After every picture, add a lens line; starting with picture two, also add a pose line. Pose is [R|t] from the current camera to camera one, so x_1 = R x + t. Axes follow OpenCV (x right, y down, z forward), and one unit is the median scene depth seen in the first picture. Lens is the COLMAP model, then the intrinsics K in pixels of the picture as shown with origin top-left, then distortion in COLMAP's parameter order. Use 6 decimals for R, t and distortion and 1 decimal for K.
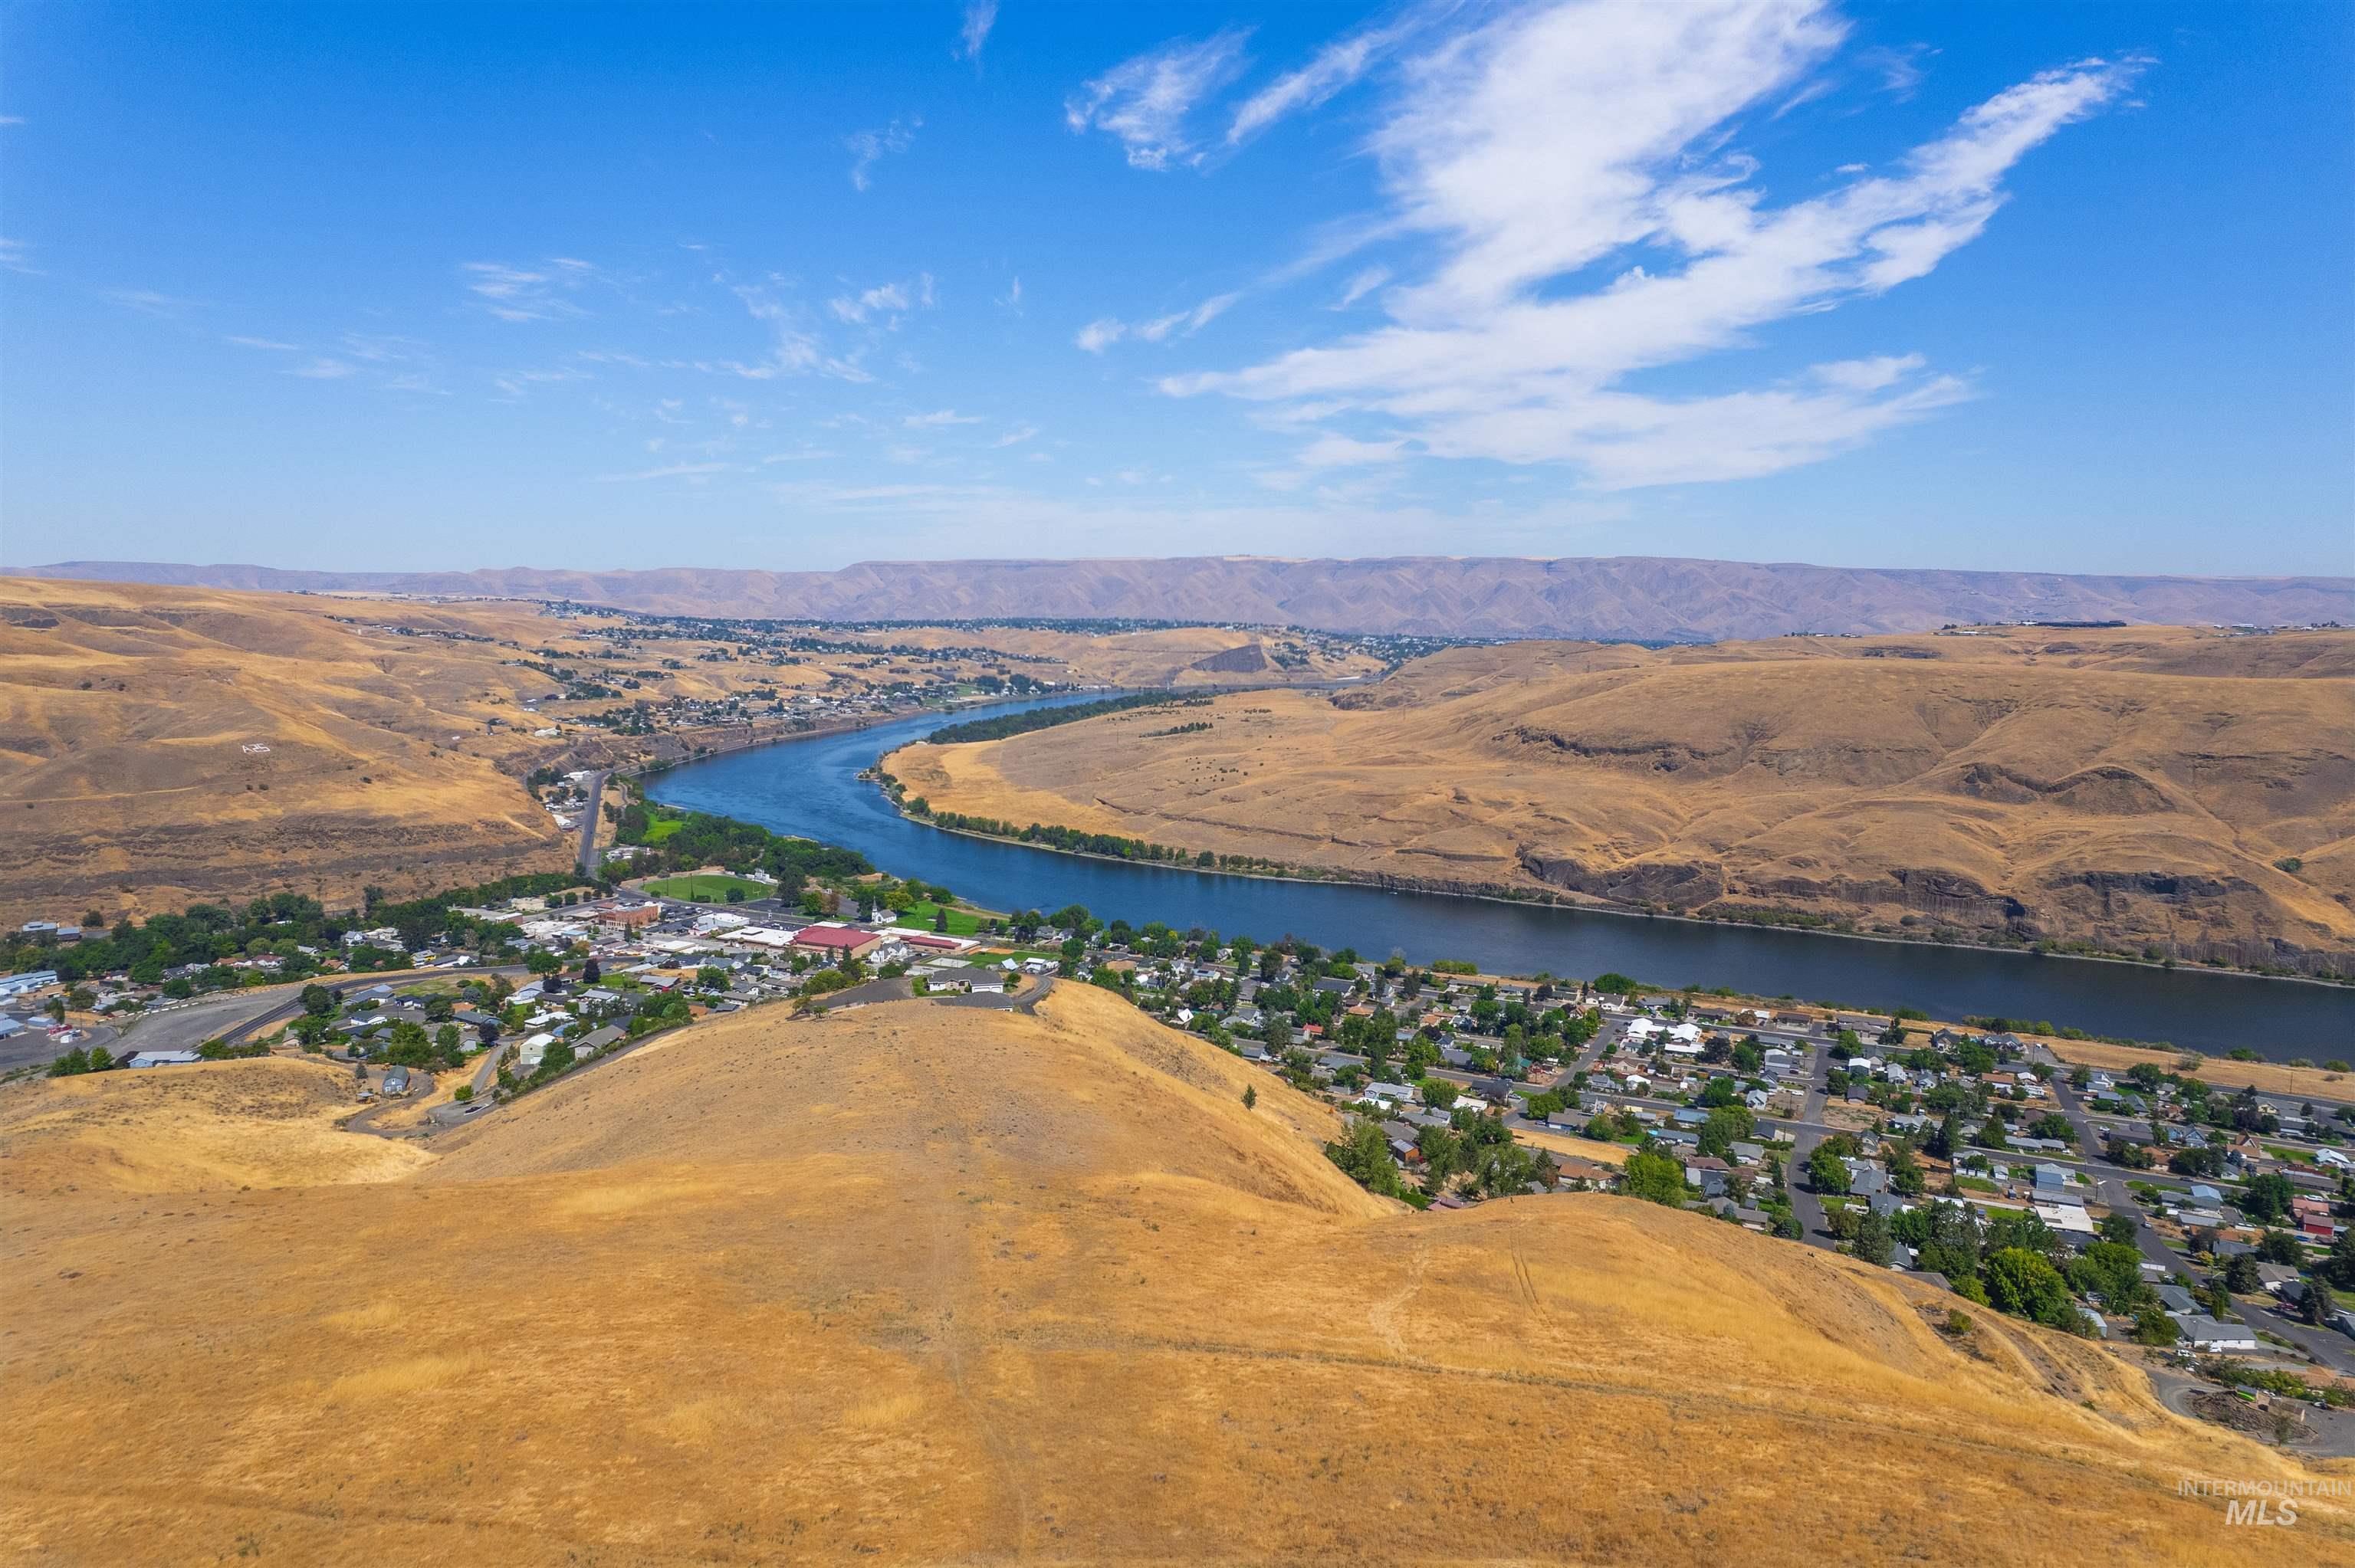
lens RADIAL K [[1505.1, 0, 1193.4], [0, 1505.1, 770.5], [0, 0, 1]] dist [-0.075617, 0.069313]
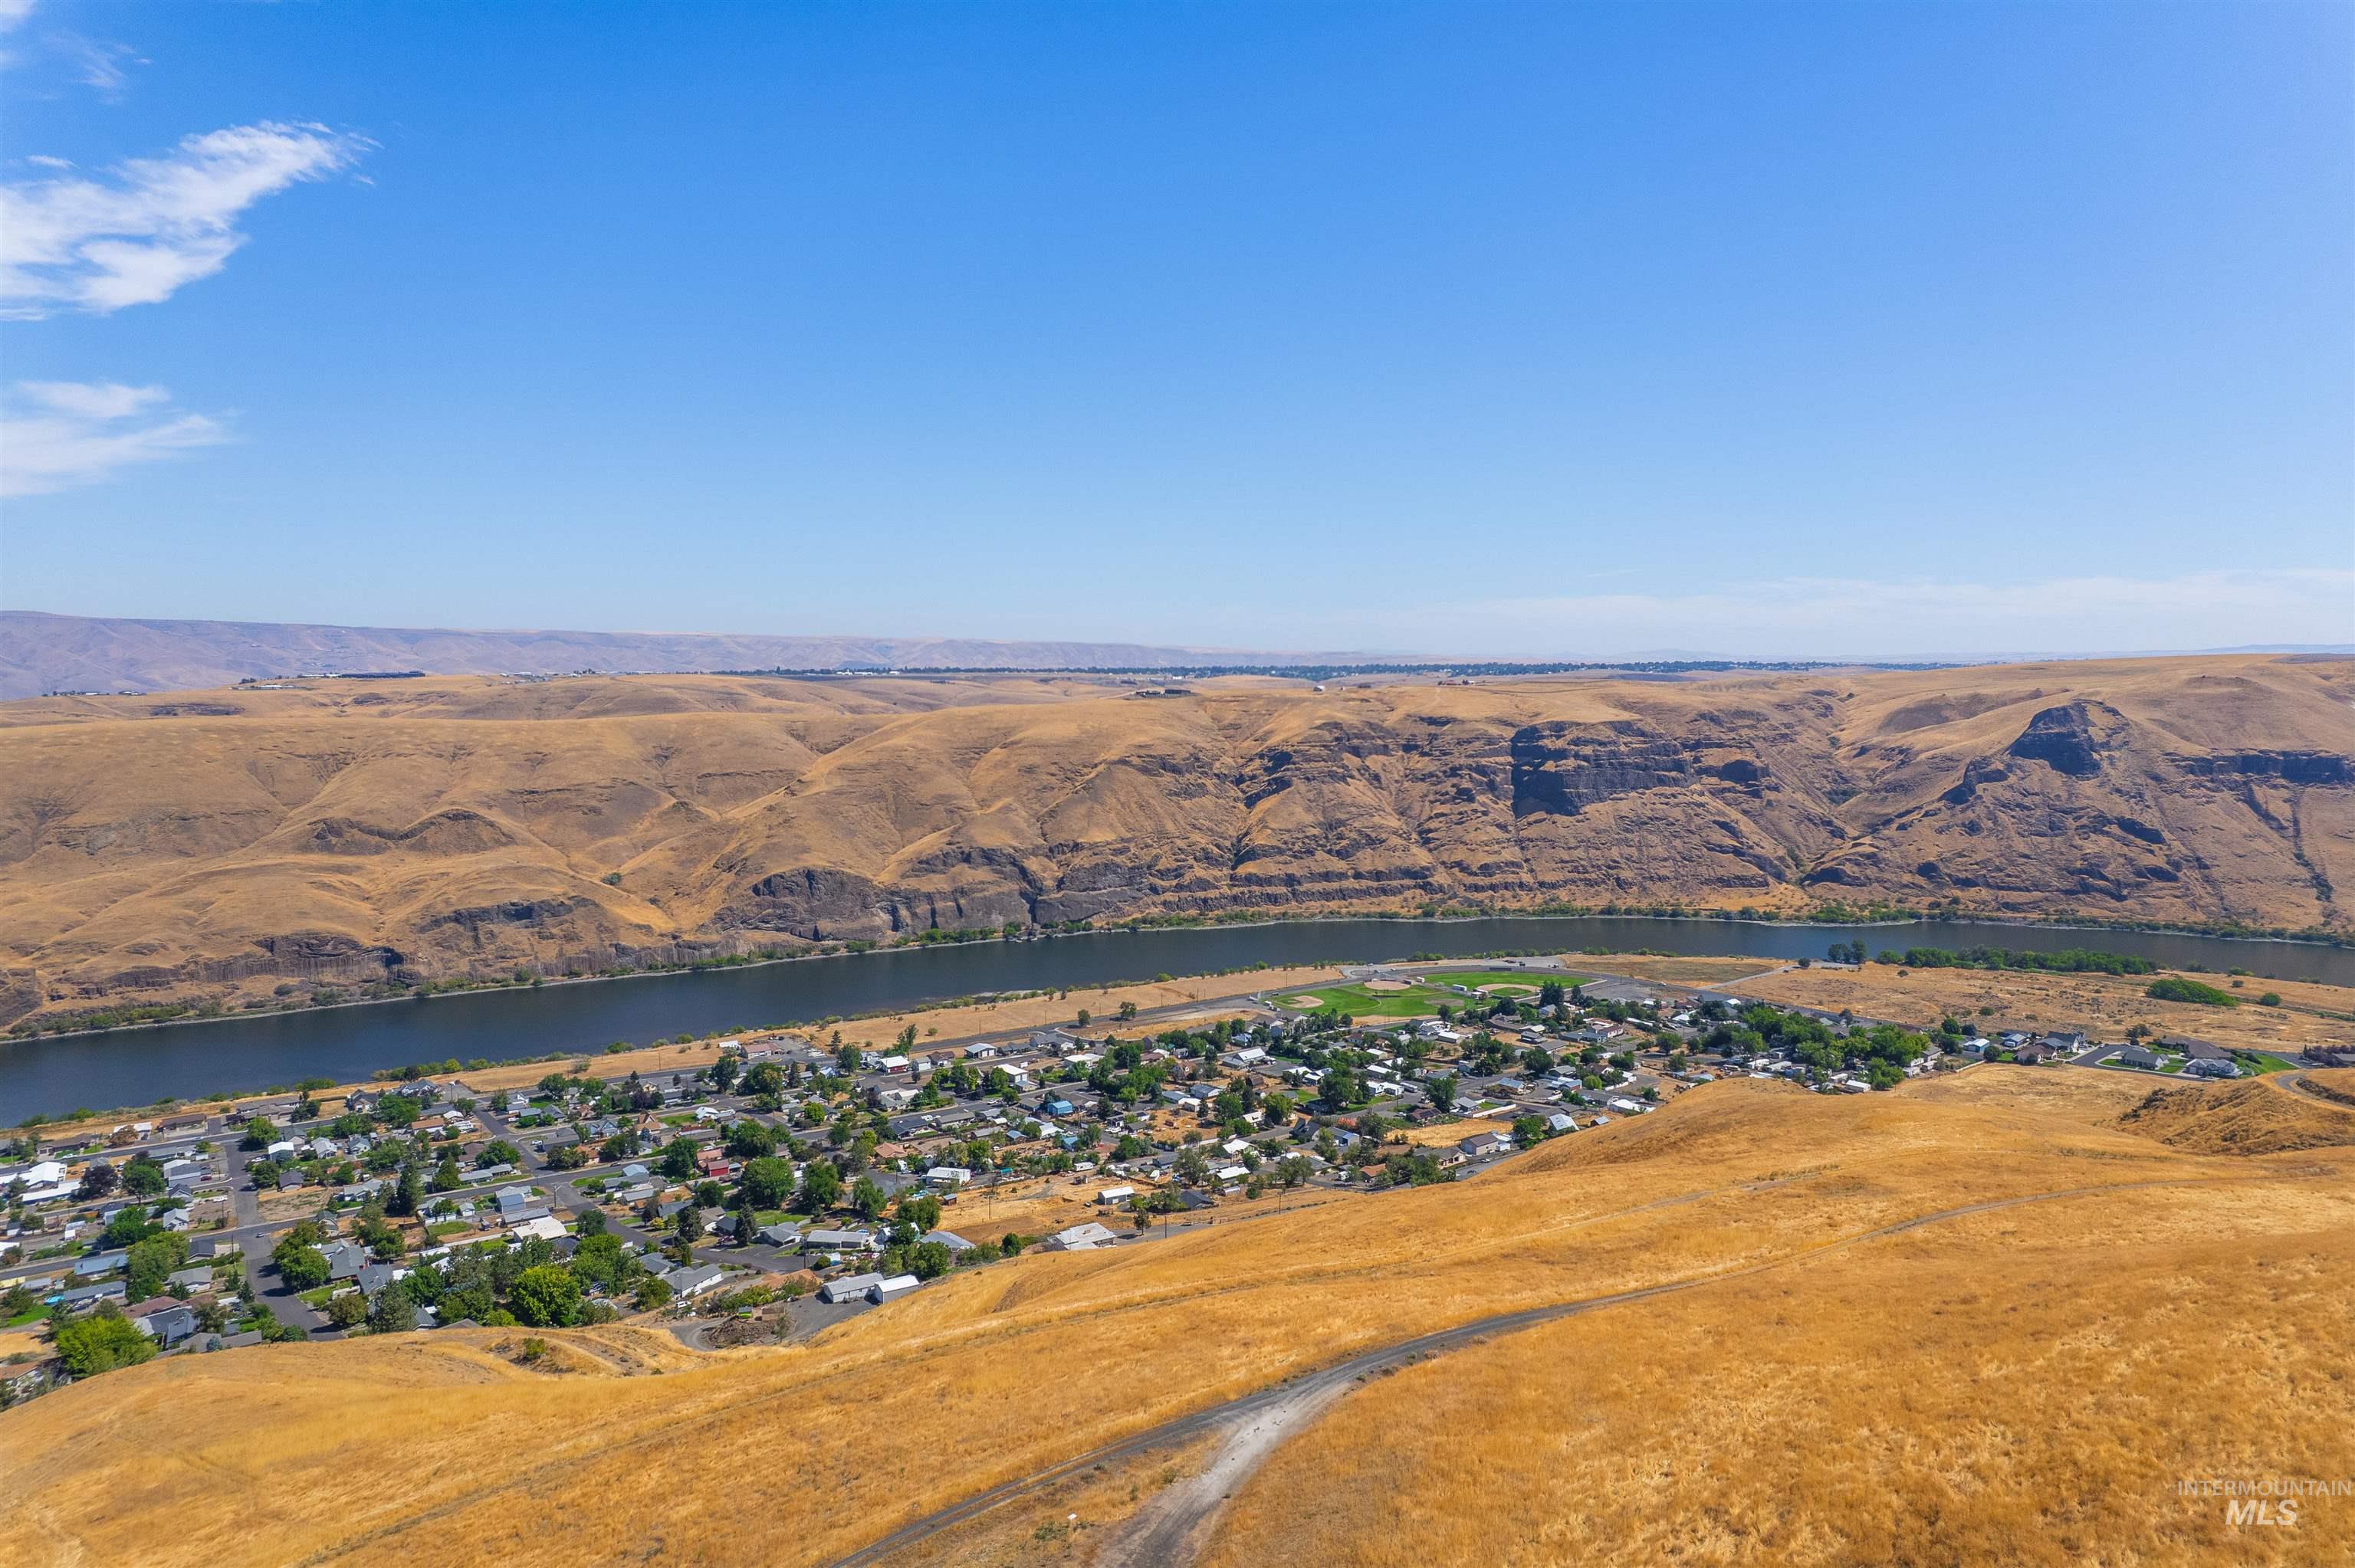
lens RADIAL K [[1505.1, 0, 1195.3], [0, 1505.1, 767.5], [0, 0, 1]] dist [-0.075617, 0.069313]
pose [[0.496164, -0.068258, 0.865541, -0.029057], [0.100154, 0.994750, 0.021035, -0.001371], [-0.862433, 0.076251, 0.500396, 0.012959]]
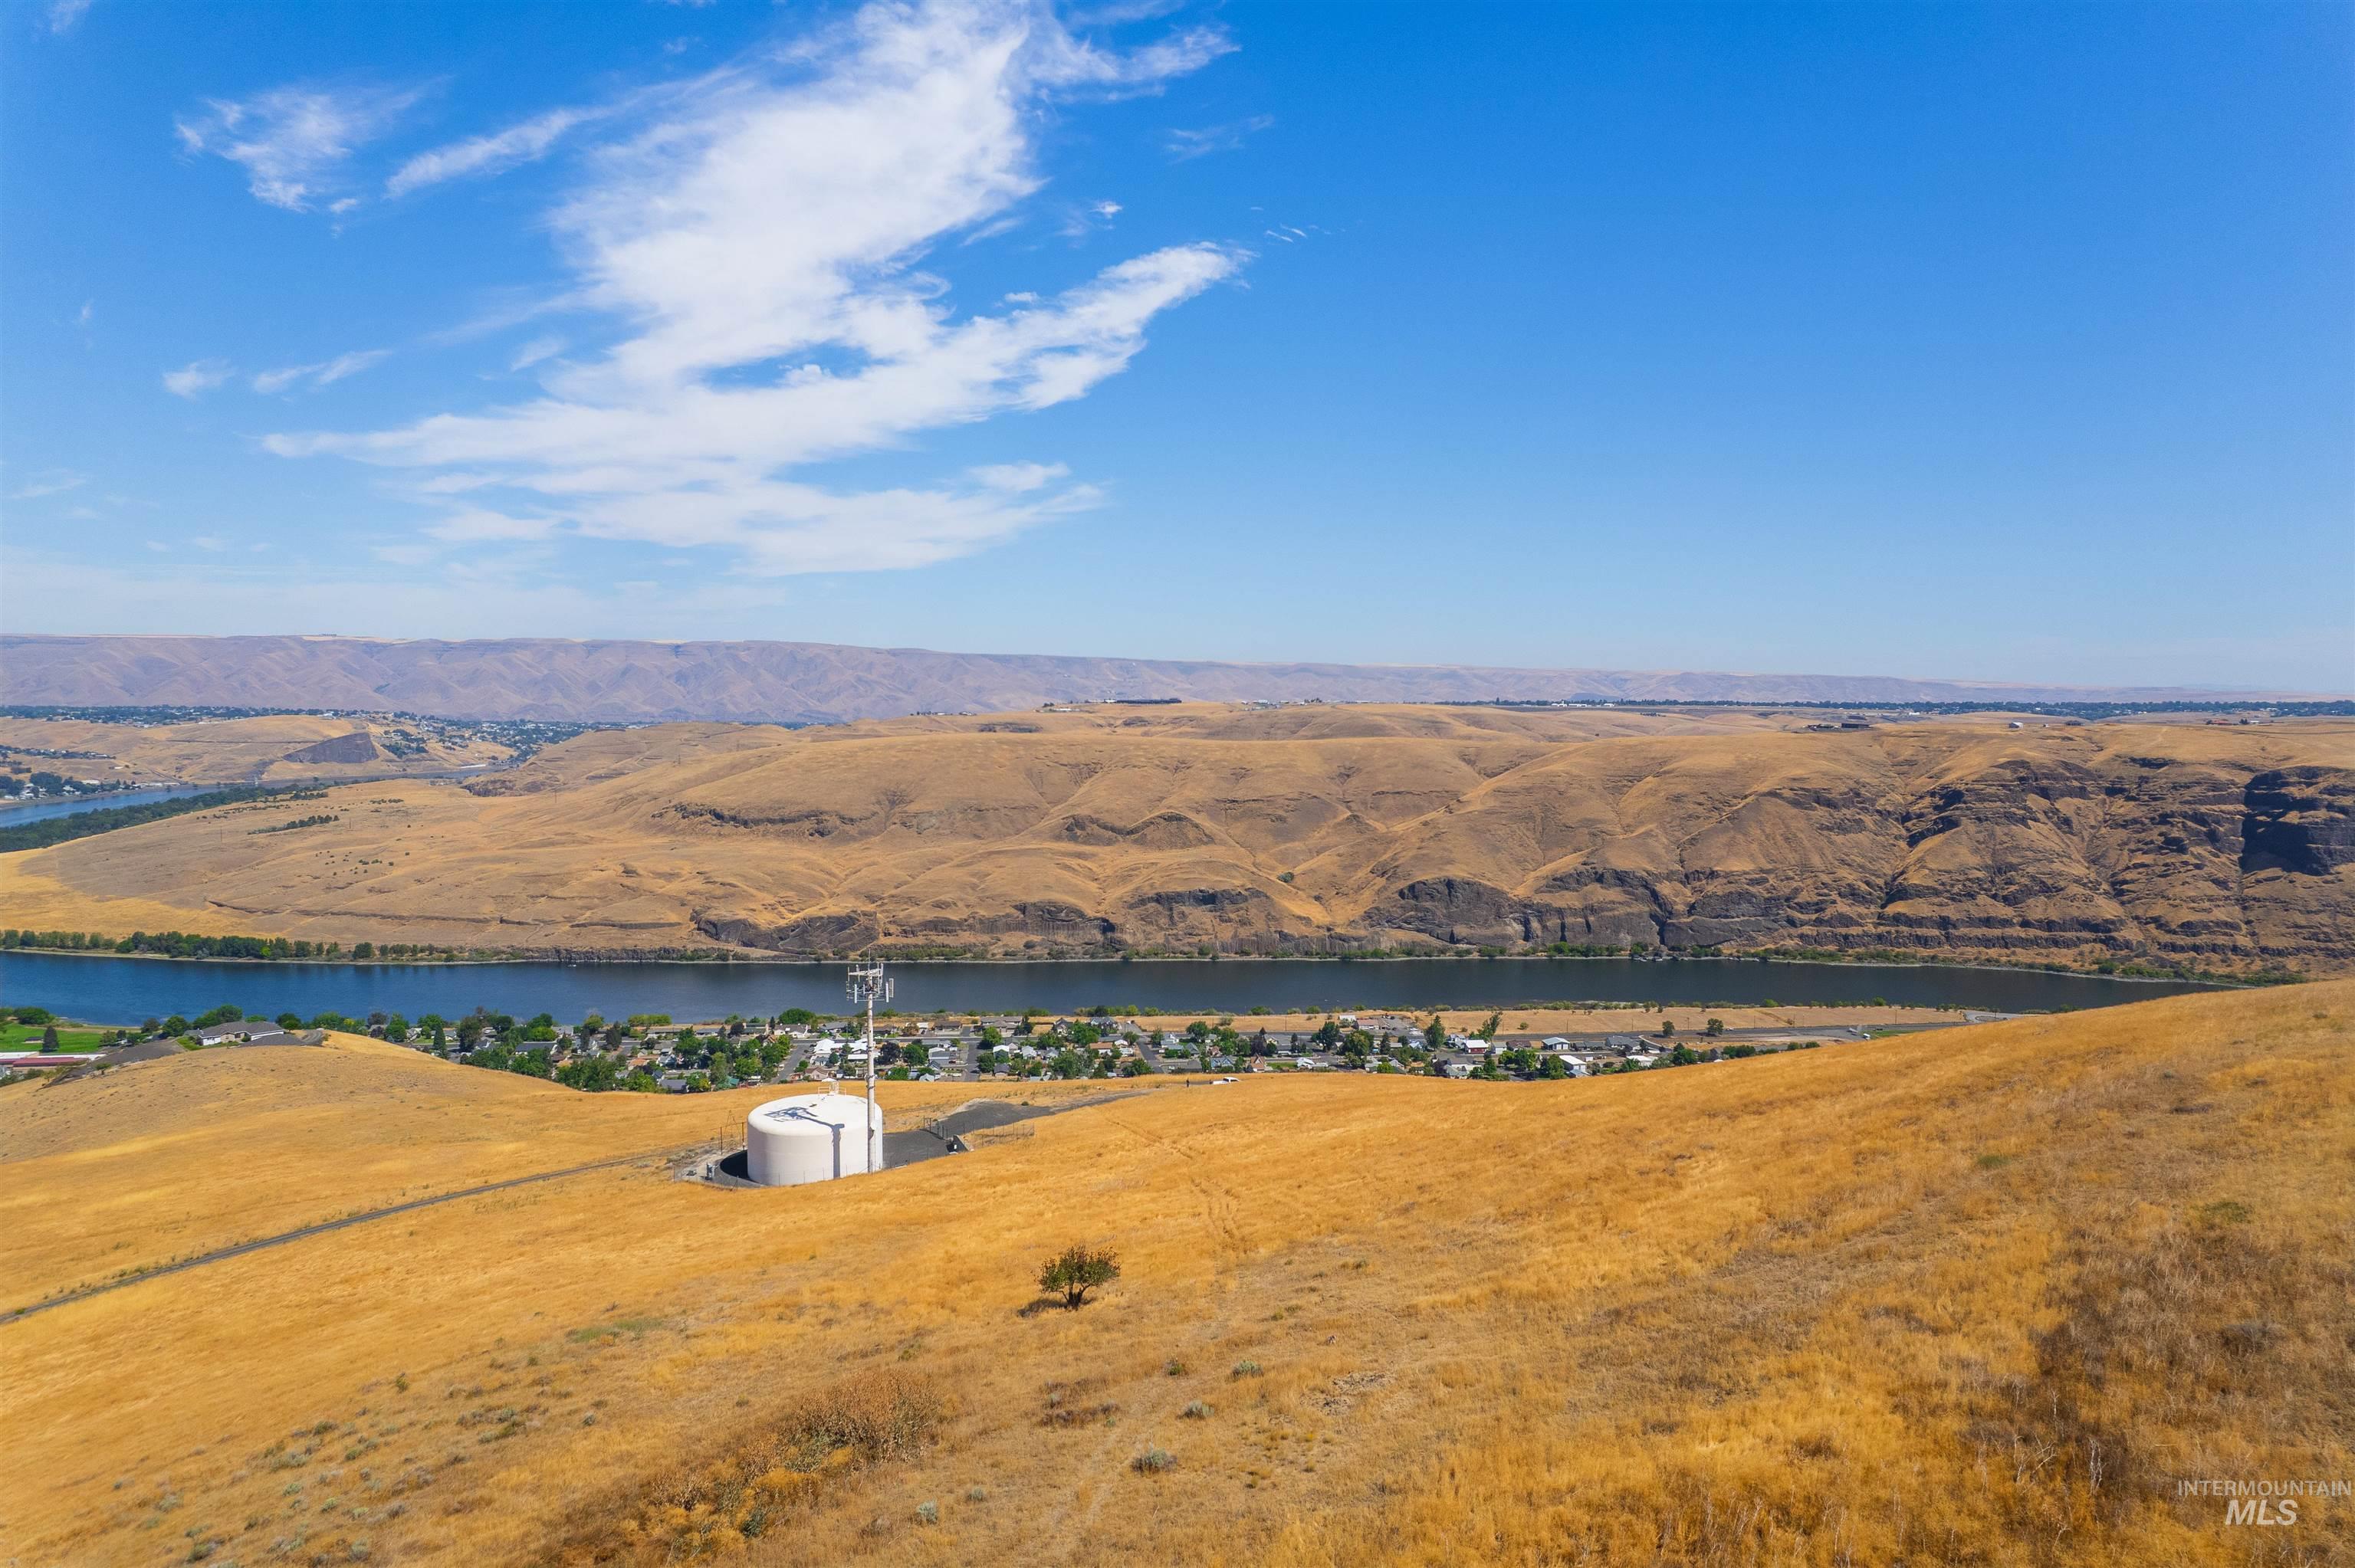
lens RADIAL K [[1505.1, 0, 1197.2], [0, 1505.1, 753.4], [0, 0, 1]] dist [-0.075617, 0.069313]
pose [[0.842870, -0.024544, 0.537557, -0.048112], [0.060274, 0.996979, -0.048988, 0.011448], [-0.534731, 0.073692, 0.841803, -0.096443]]
